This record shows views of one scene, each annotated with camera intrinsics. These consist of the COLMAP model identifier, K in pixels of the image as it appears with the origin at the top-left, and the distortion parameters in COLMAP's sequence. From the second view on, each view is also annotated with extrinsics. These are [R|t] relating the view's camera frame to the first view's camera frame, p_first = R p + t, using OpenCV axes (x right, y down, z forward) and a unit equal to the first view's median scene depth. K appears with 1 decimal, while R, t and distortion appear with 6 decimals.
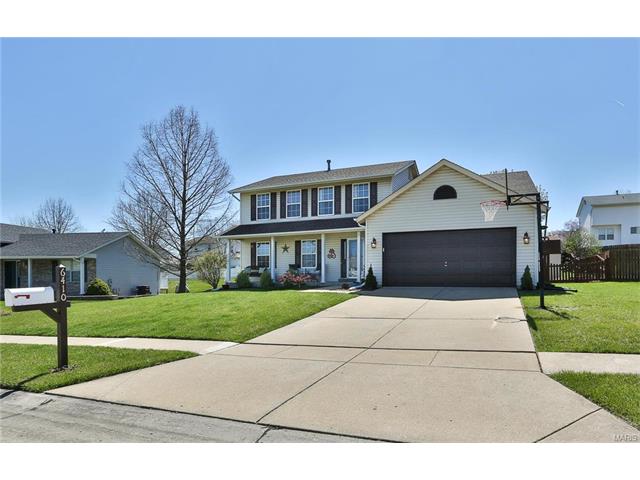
lens RADIAL K [[331.1, 0, 351.5], [0, 331.1, 258.1], [0, 0, 1]] dist [-0.013448, 0.000118]
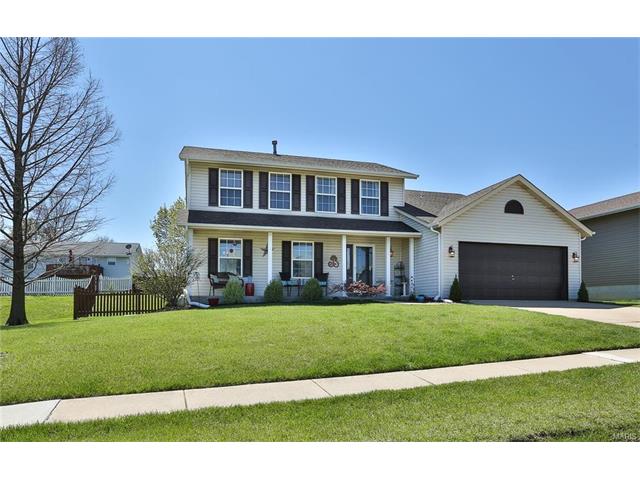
lens RADIAL K [[419.7, 0, 320.0], [0, 419.7, 240.0], [0, 0, 1]] dist [0.005364, 0.000839]
pose [[0.818981, 0.081635, 0.567983, -0.663762], [-0.036896, 0.995272, -0.089849, 0.028856], [-0.572633, 0.052628, 0.818121, 0.184900]]
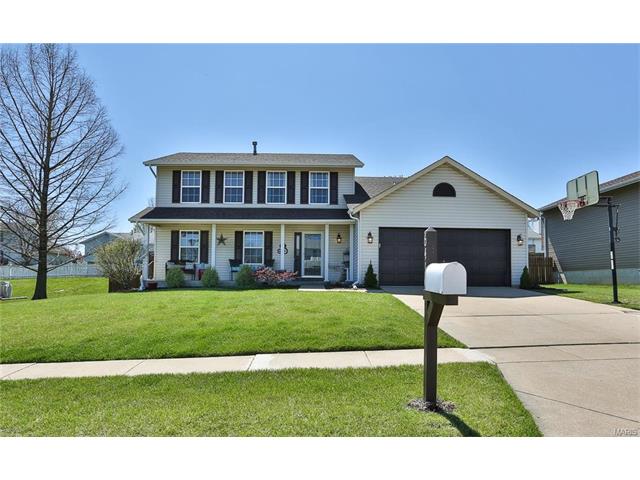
lens RADIAL K [[358.7, 0, 307.7], [0, 358.7, 238.3], [0, 0, 1]] dist [0.001115, -0.000081]
pose [[0.936354, 0.048166, 0.347738, -0.325469], [-0.028965, 0.997765, -0.060210, 0.015844], [-0.349861, 0.046306, 0.935656, 0.094095]]
